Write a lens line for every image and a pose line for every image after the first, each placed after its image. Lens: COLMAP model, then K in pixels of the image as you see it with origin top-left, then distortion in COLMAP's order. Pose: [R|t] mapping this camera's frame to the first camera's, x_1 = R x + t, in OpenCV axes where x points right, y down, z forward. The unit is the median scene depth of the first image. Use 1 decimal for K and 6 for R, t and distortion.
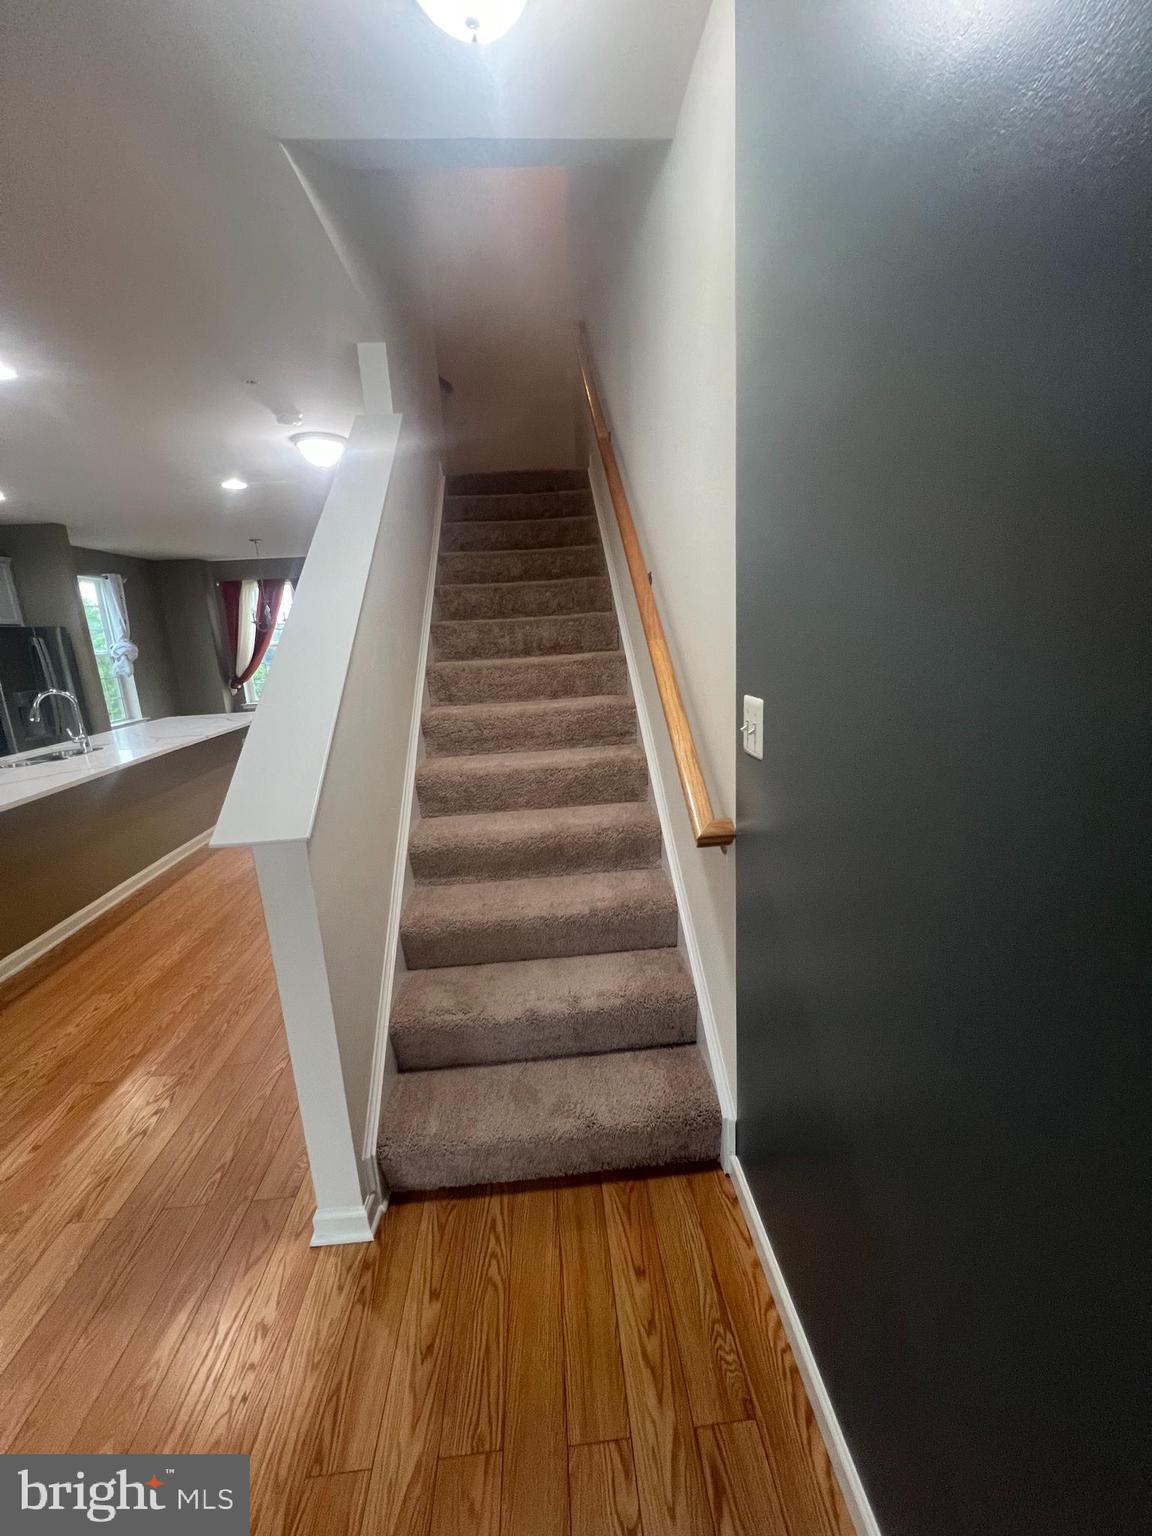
lens RADIAL K [[622.8, 0, 578.7], [0, 622.8, 761.6], [0, 0, 1]] dist [0.006672, 0.000061]
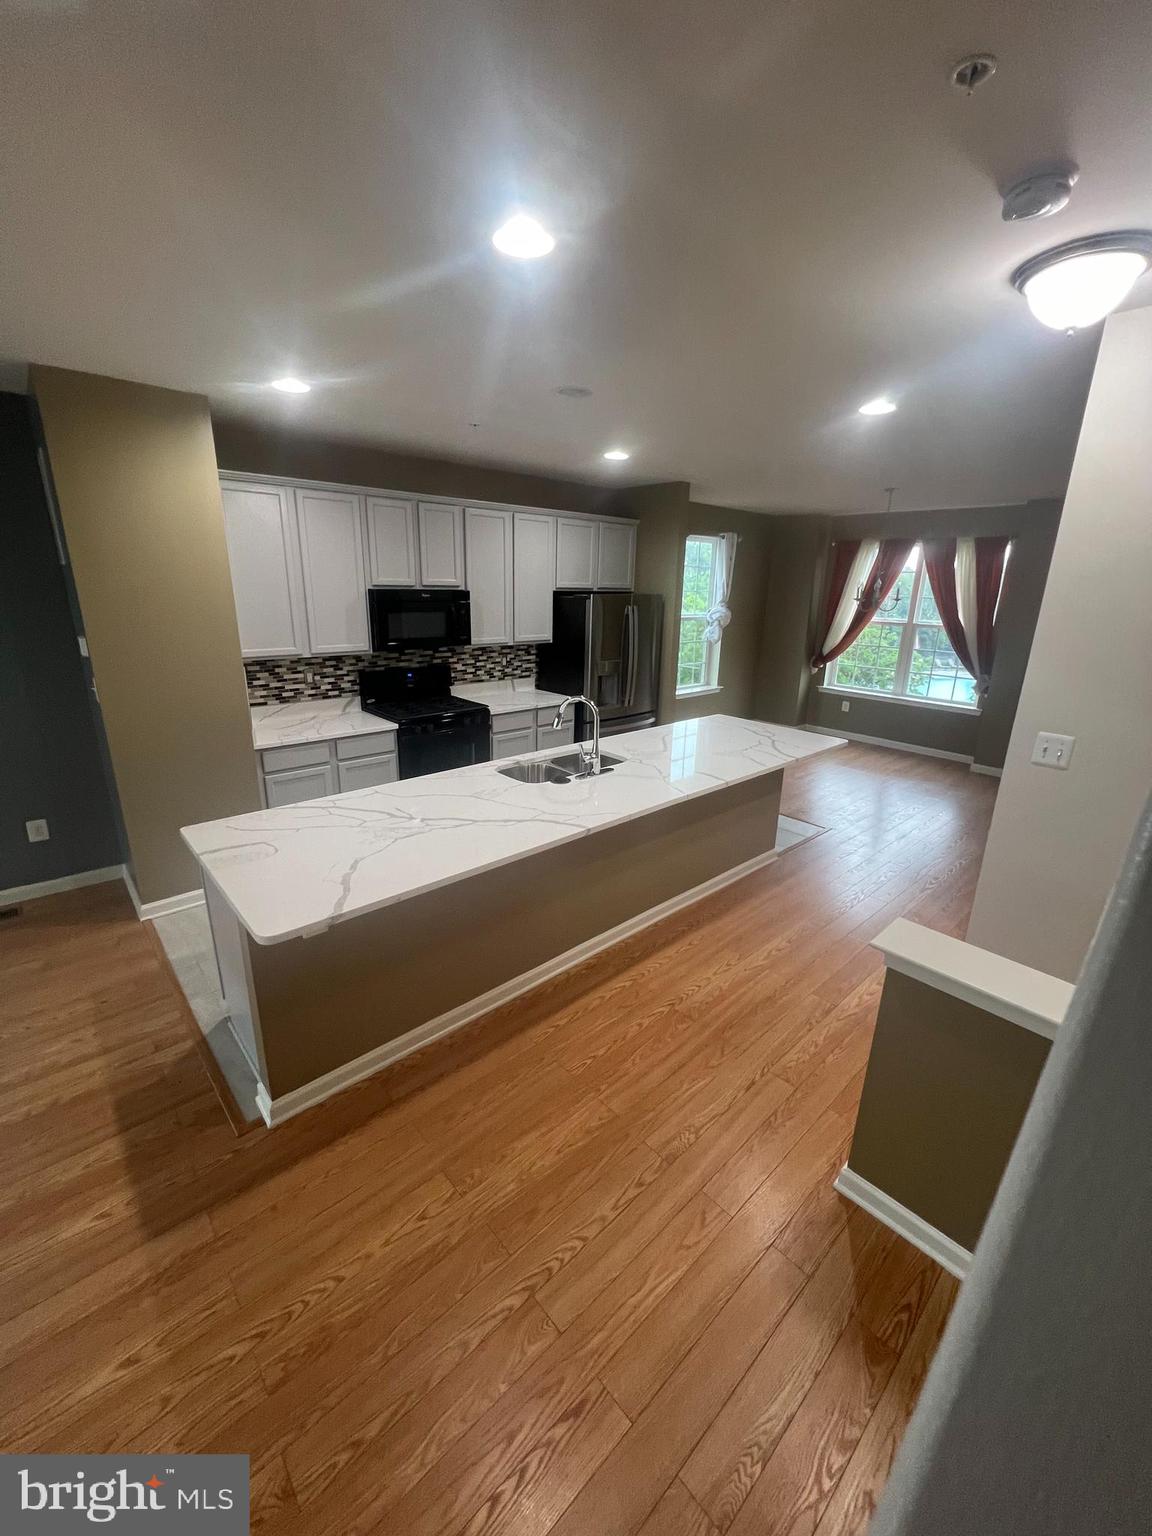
lens RADIAL K [[617.6, 0, 579.0], [0, 617.6, 765.9], [0, 0, 1]] dist [-0.003918, 0.001381]
pose [[0.620759, 0.291579, -0.727764, -0.179487], [-0.225546, 0.955443, 0.190415, -0.147163], [0.750858, 0.045942, 0.658864, 0.380669]]
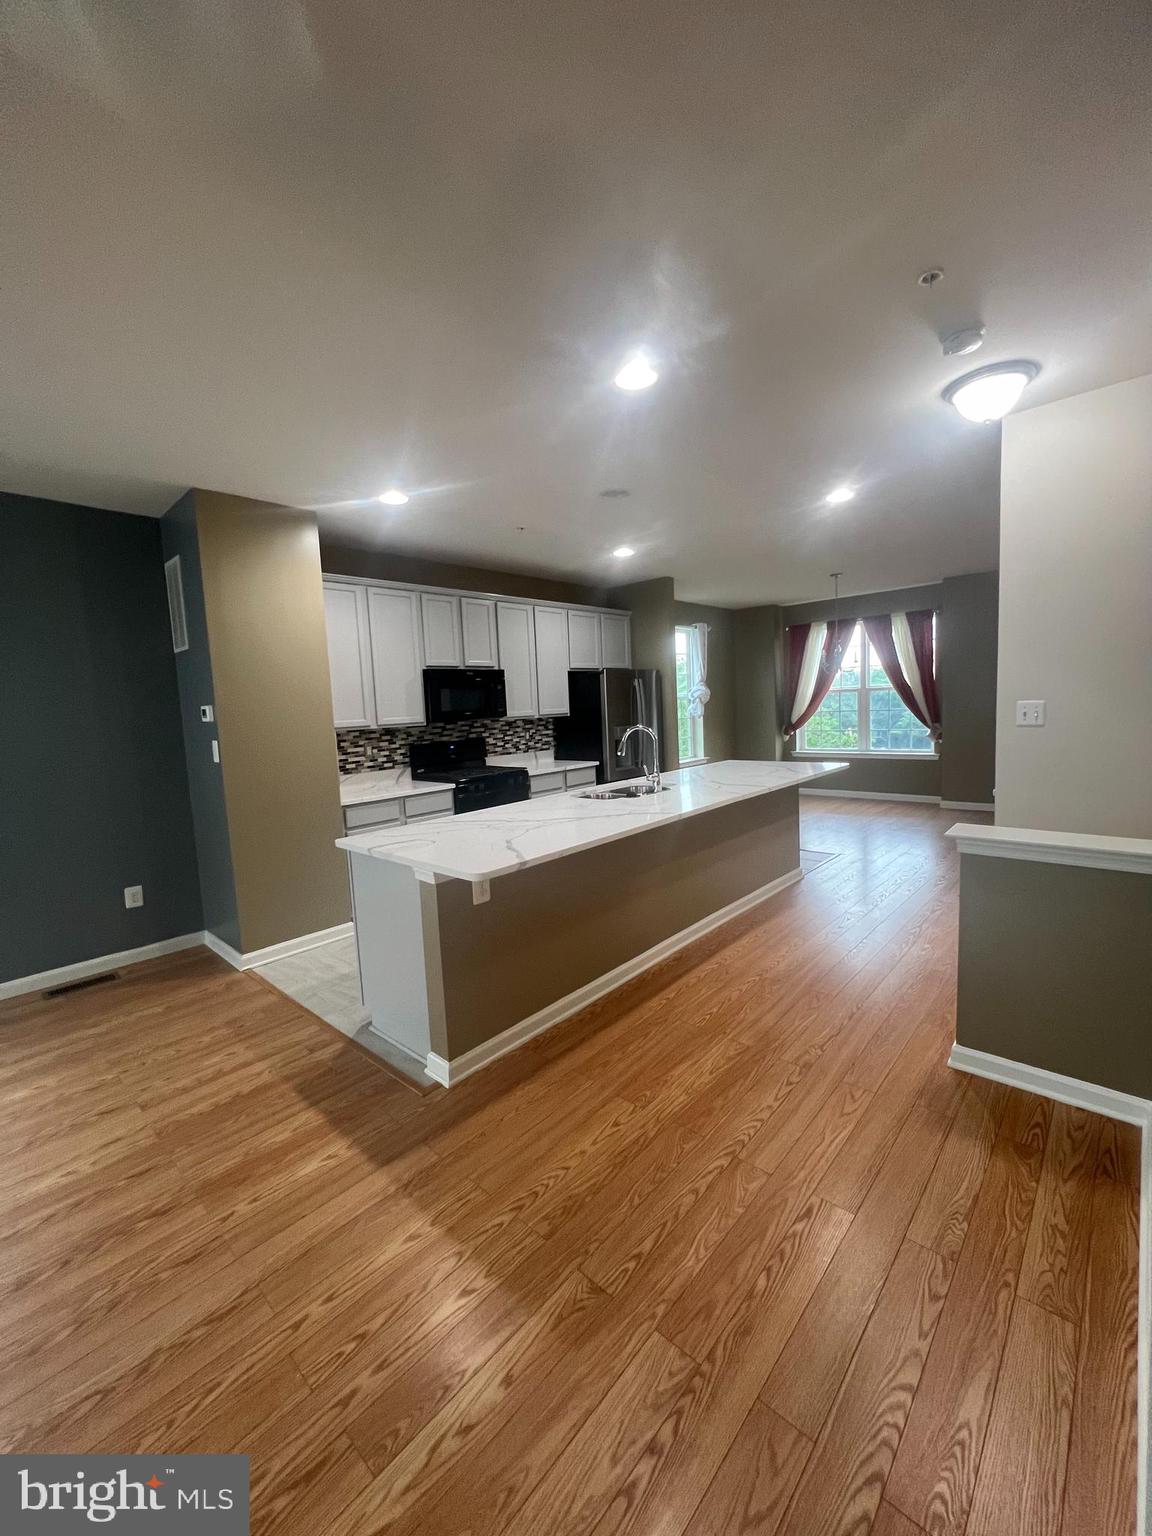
lens RADIAL K [[617.6, 0, 579.1], [0, 617.6, 766.3], [0, 0, 1]] dist [-0.003918, 0.001381]
pose [[0.691722, 0.096594, -0.715674, -0.166925], [-0.148694, 0.988830, -0.010256, -0.021842], [0.706690, 0.113511, 0.698359, 0.214770]]
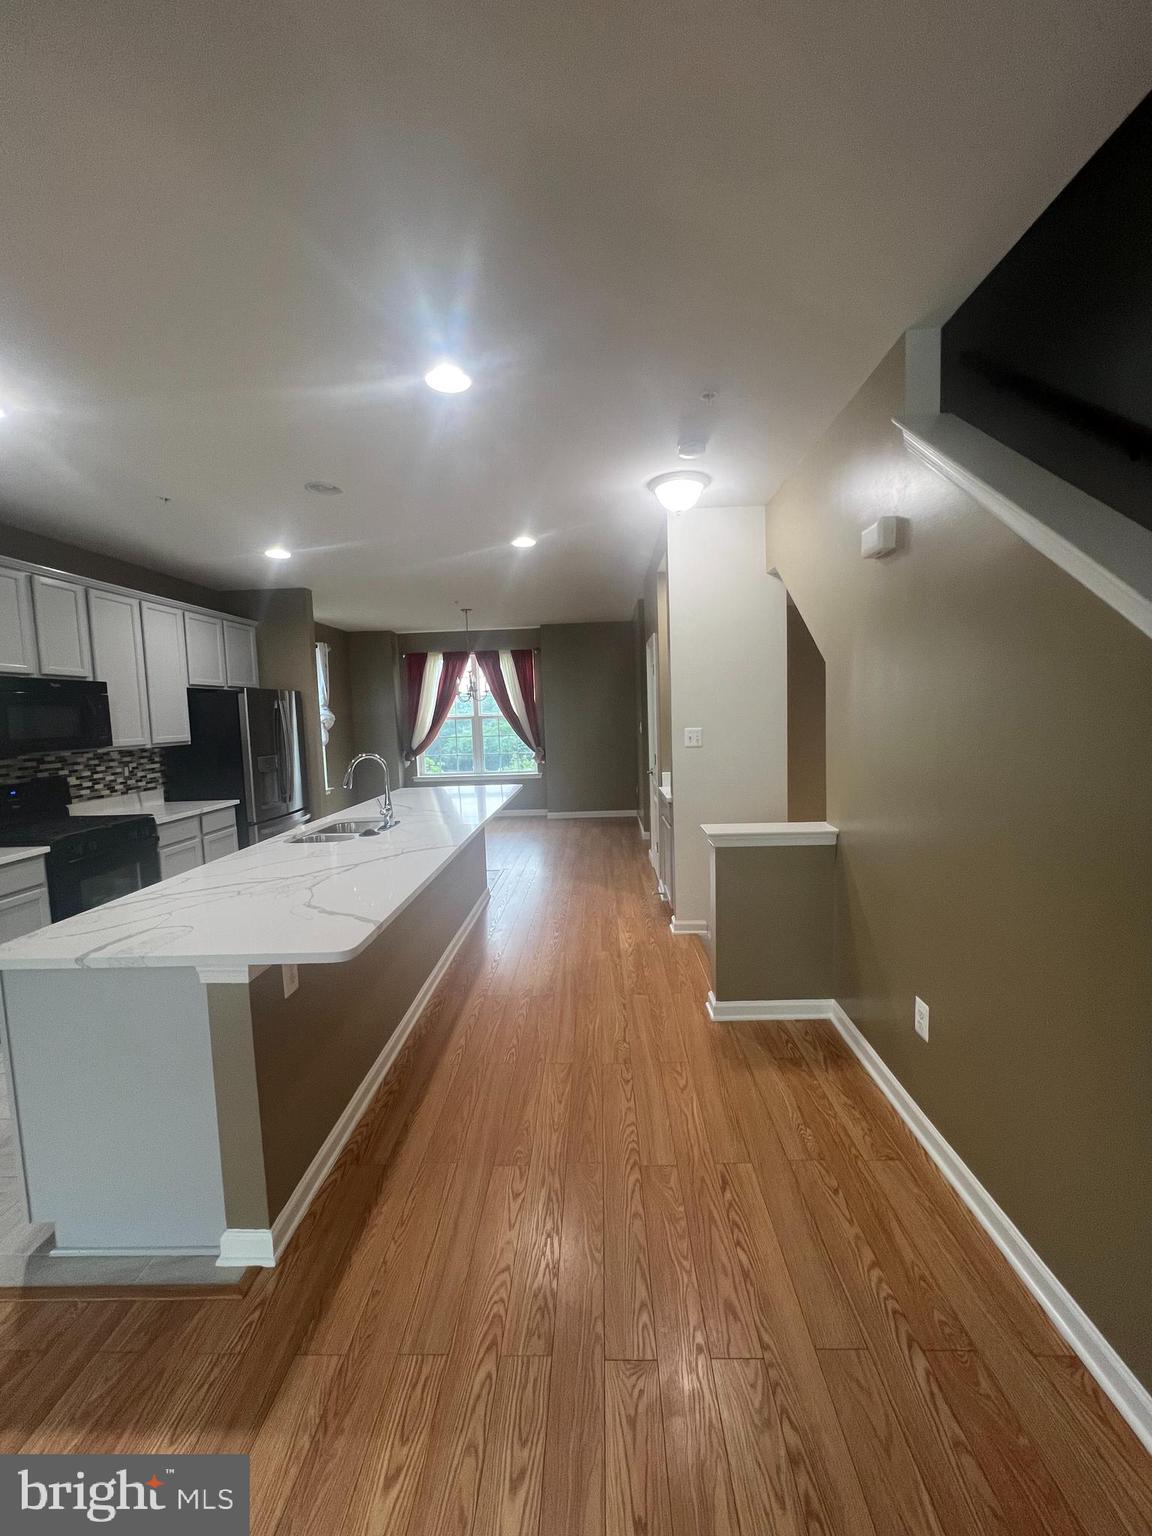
lens RADIAL K [[617.6, 0, 582.3], [0, 617.6, 767.8], [0, 0, 1]] dist [-0.003918, 0.001381]
pose [[0.995059, 0.032085, -0.093957, -0.374195], [-0.043442, 0.991648, -0.121435, -0.002550], [0.089276, 0.124916, 0.988143, 0.146674]]
